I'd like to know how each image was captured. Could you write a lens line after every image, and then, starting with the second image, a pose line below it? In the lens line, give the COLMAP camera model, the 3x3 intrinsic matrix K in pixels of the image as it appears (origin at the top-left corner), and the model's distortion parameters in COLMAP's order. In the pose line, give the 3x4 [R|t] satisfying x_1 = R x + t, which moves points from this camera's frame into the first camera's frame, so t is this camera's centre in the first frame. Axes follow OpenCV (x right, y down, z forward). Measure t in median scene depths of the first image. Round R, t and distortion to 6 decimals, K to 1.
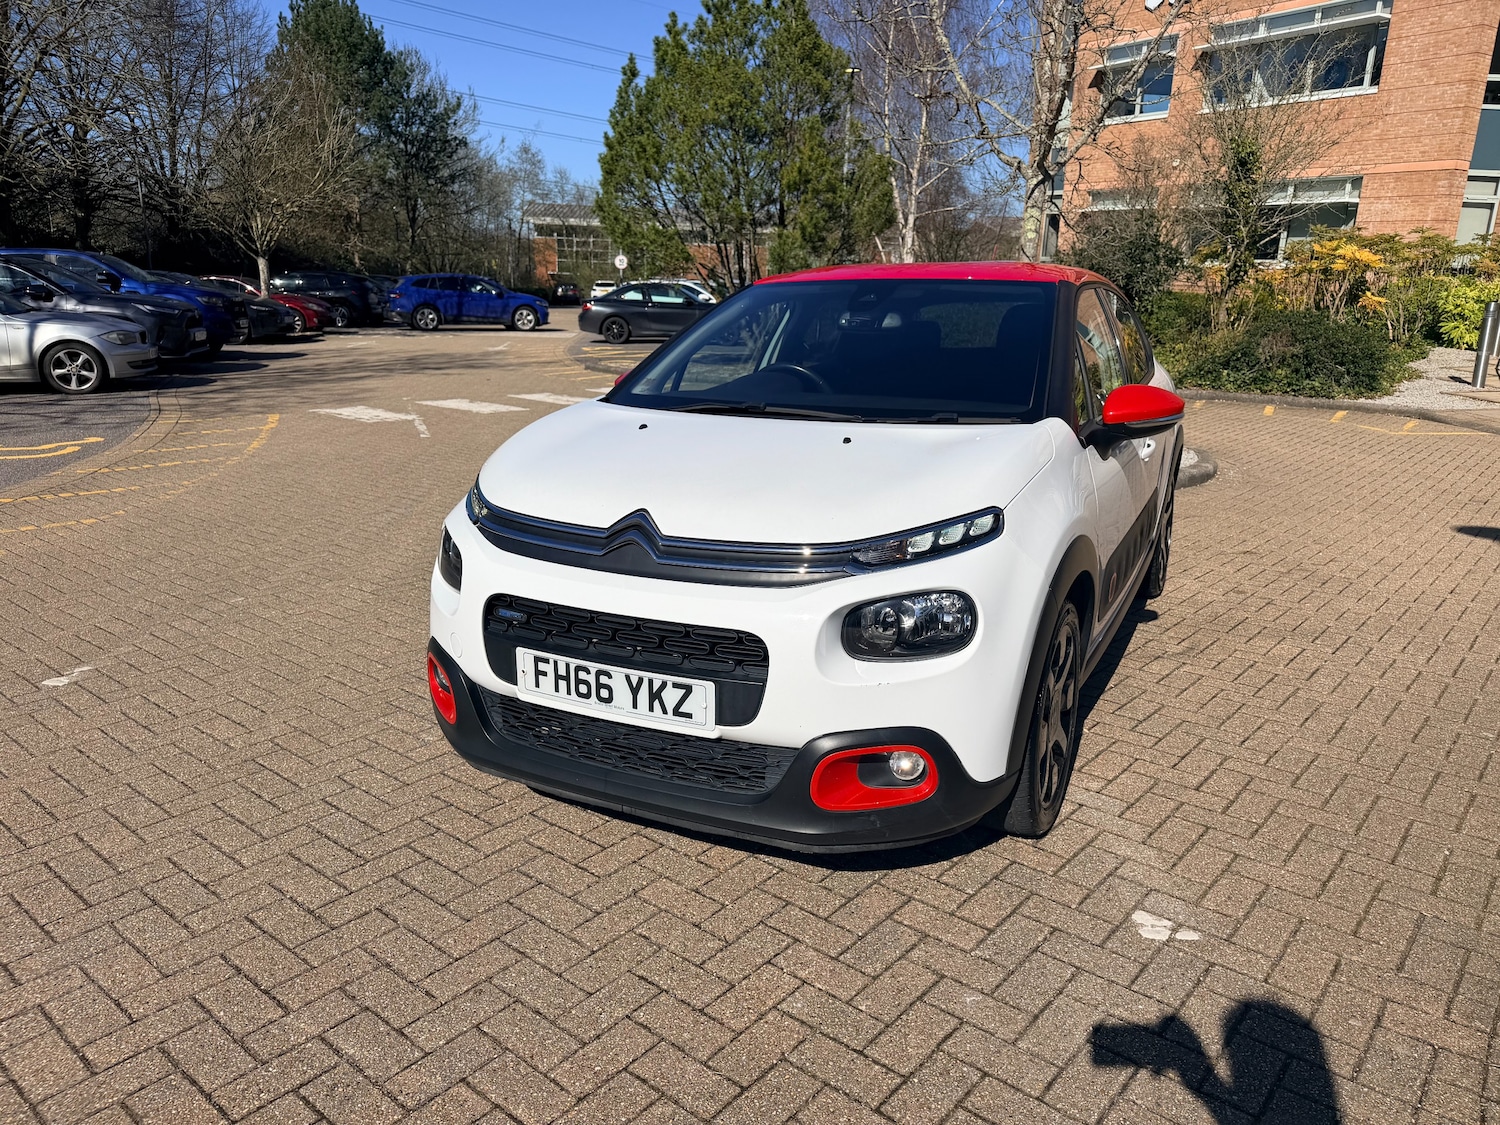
lens RADIAL K [[1065.7, 0, 765.3], [0, 1065.7, 561.4], [0, 0, 1]] dist [0.007080, -0.012666]
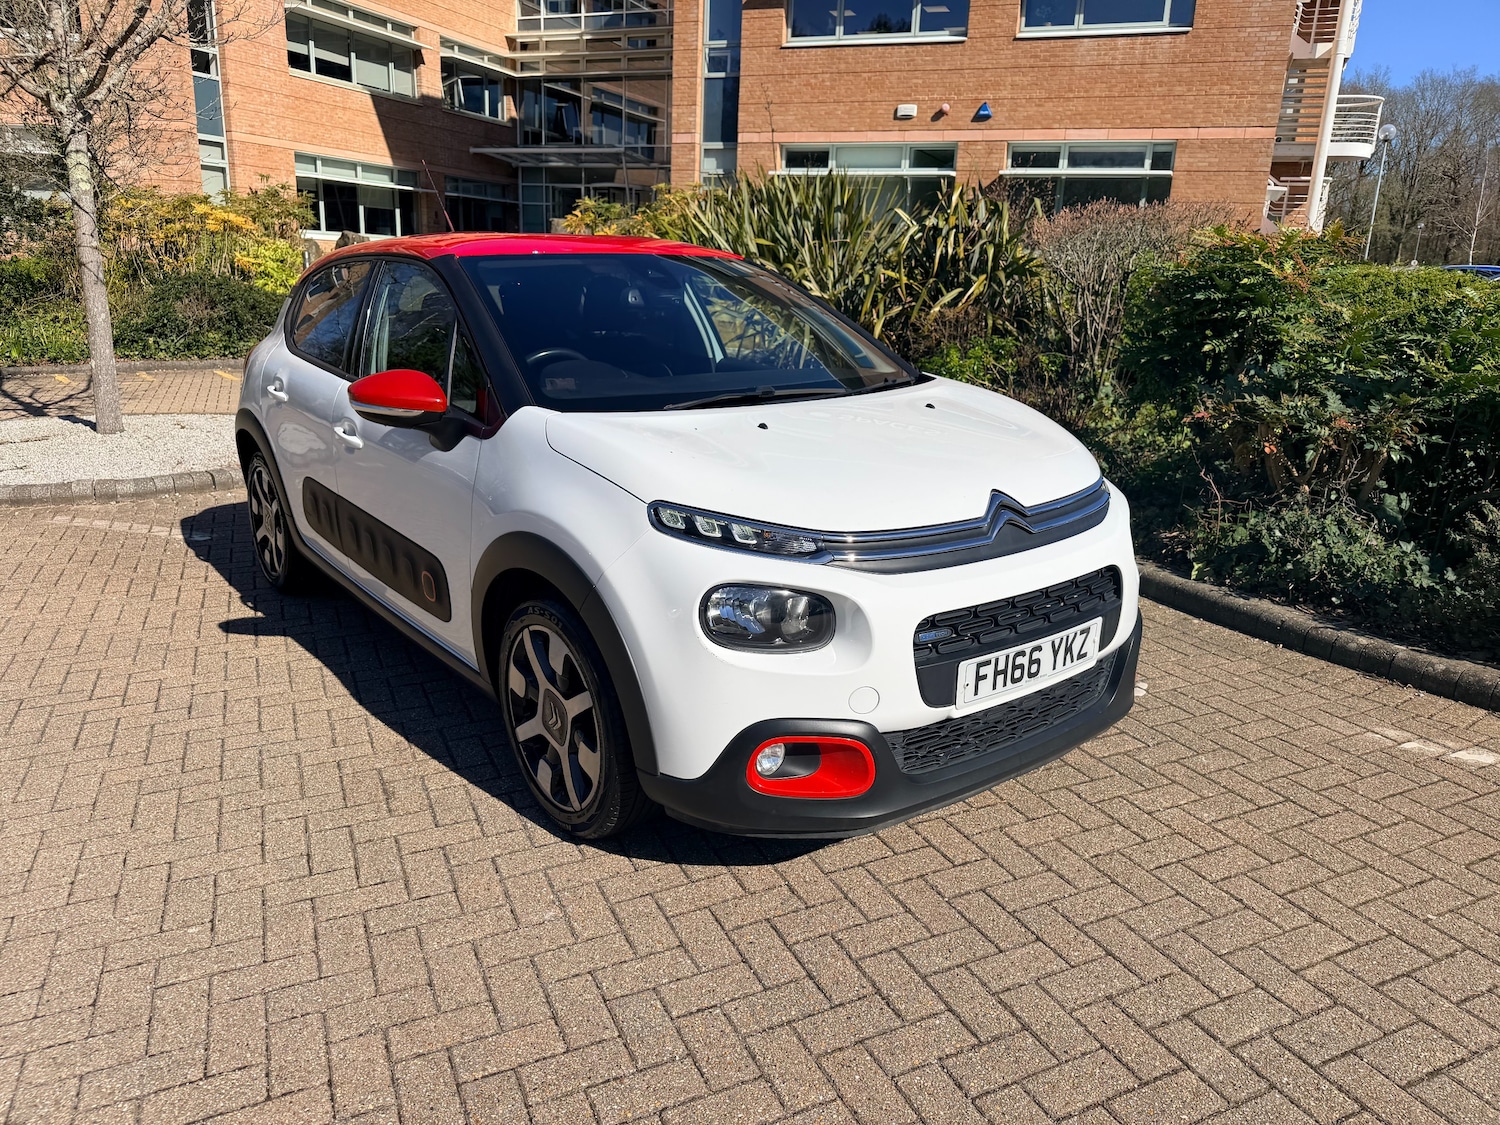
lens RADIAL K [[1063.7, 0, 757.2], [0, 1063.7, 551.4], [0, 0, 1]] dist [0.014190, -0.022246]
pose [[0.432665, -0.242600, 0.868301, -0.281561], [0.216066, 0.962949, 0.161381, -0.052263], [-0.875281, 0.117786, 0.469052, 0.180320]]
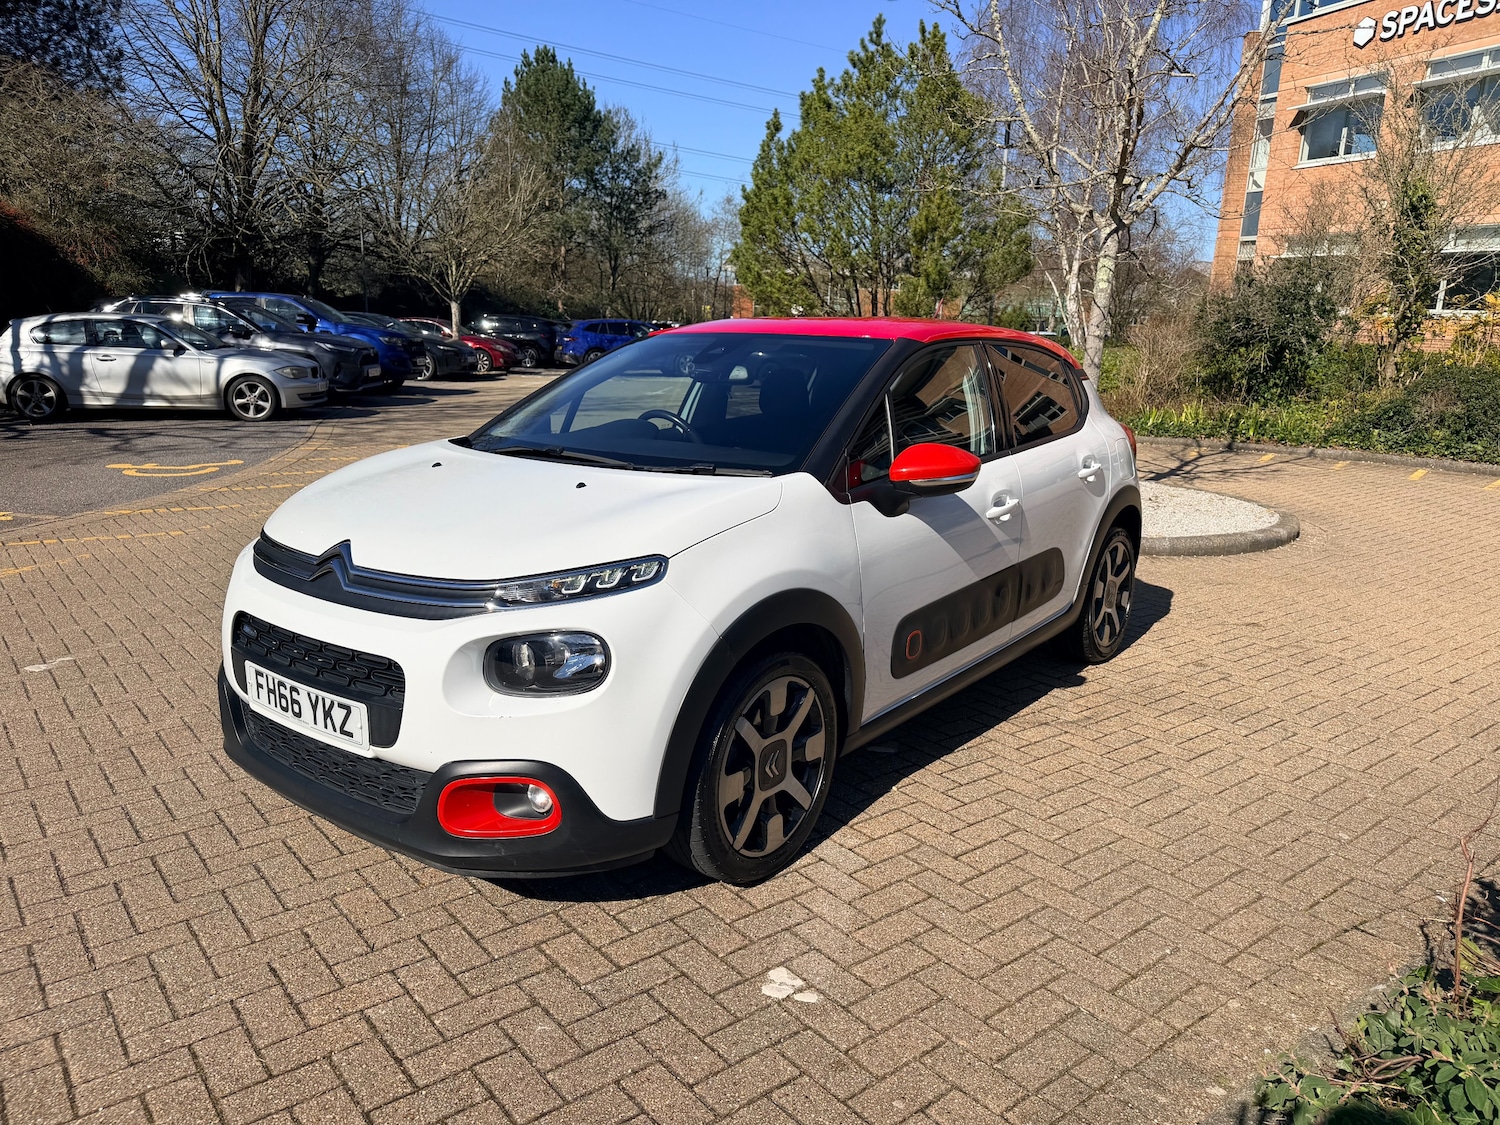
lens RADIAL K [[1062.2, 0, 759.3], [0, 1062.2, 567.9], [0, 0, 1]] dist [0.008418, -0.012226]
pose [[0.981057, 0.052804, -0.186384, 0.125363], [-0.058932, 0.997884, -0.027485, -0.004177], [0.184538, 0.037948, 0.982093, 0.002055]]
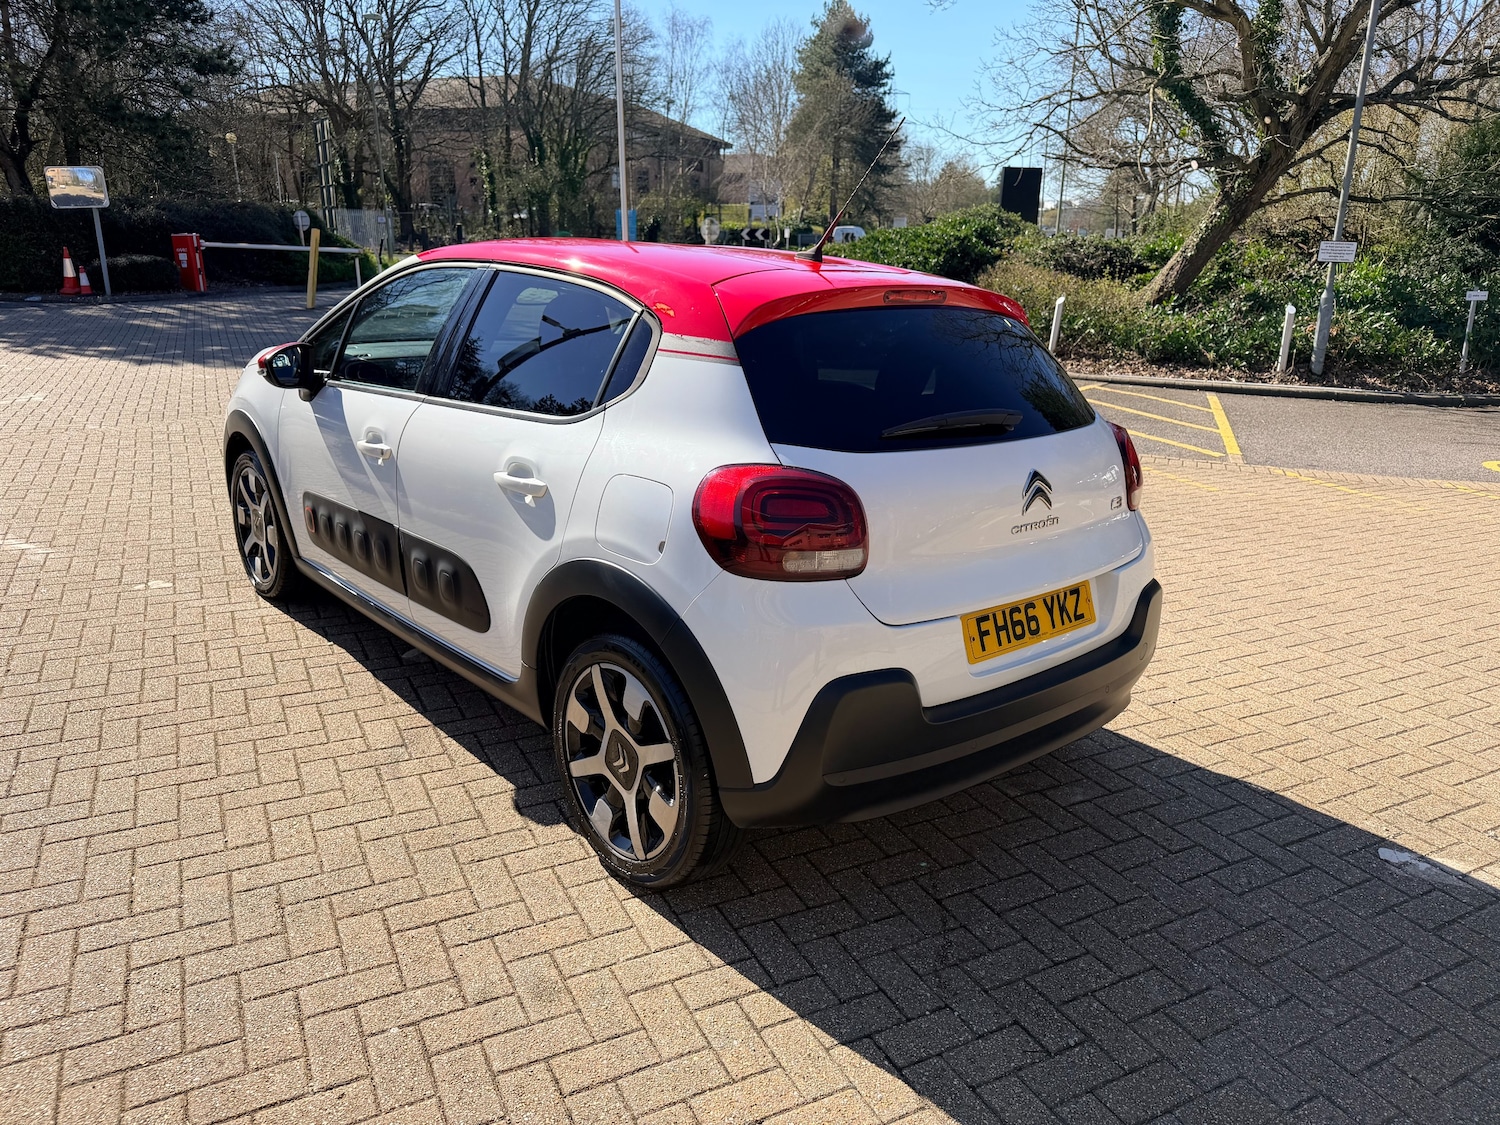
lens RADIAL K [[1069.3, 0, 750.0], [0, 1069.3, 562.5], [0, 0, 1]] dist [0.002914, -0.005691]
pose [[-0.389469, 0.237807, -0.889810, 0.406736], [-0.267732, 0.895145, 0.356419, -0.162466], [0.881268, 0.377045, -0.284963, 0.607763]]
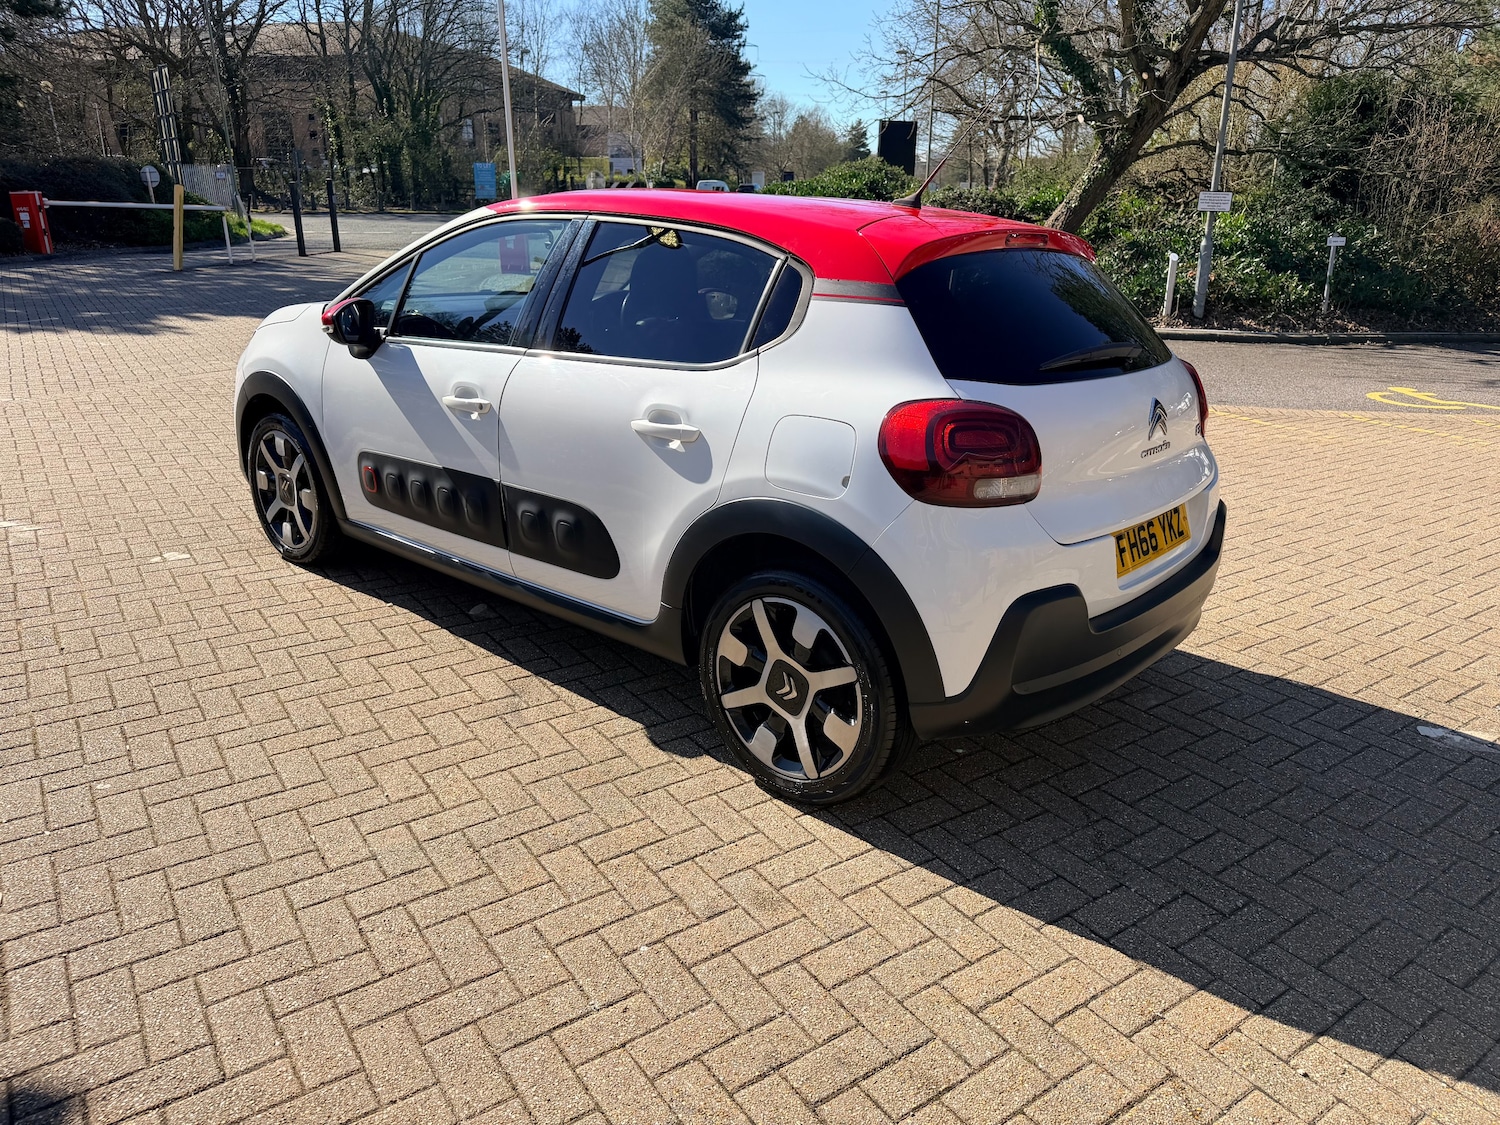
lens RADIAL K [[1060.9, 0, 749.9], [0, 1060.9, 558.9], [0, 0, 1]] dist [0.018401, -0.024902]
pose [[-0.262564, 0.286412, -0.921427, 0.444183], [-0.270850, 0.894663, 0.355273, -0.141970], [0.926121, 0.342851, -0.157332, 0.545565]]
